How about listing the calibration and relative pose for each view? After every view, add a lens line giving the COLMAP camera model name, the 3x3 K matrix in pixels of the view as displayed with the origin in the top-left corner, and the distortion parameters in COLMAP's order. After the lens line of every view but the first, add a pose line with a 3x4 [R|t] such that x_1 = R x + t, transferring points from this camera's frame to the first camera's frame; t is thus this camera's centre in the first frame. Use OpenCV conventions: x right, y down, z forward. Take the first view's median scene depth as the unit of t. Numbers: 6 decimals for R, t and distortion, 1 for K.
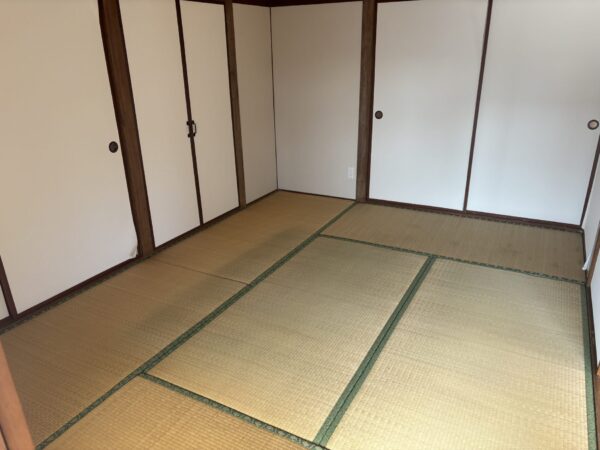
lens RADIAL K [[453.7, 0, 300.0], [0, 453.7, 225.0], [0, 0, 1]] dist [0.058760, -0.082945]
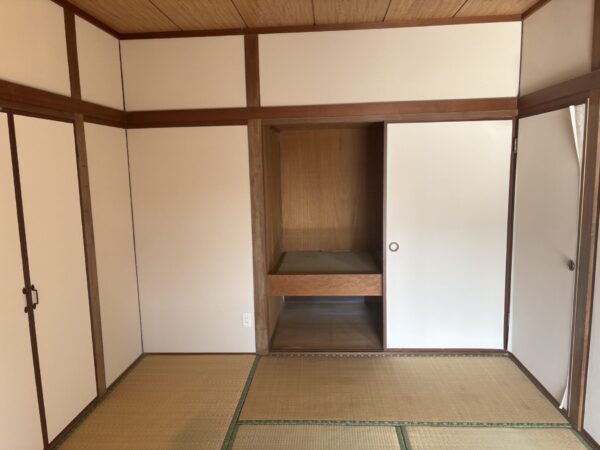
lens RADIAL K [[453.7, 0, 300.0], [0, 453.7, 225.0], [0, 0, 1]] dist [0.058760, -0.082945]
pose [[0.907553, -0.060563, 0.415547, -0.150507], [0.159795, 0.964910, -0.208363, -0.111919], [-0.388347, 0.255503, 0.885384, 0.248418]]
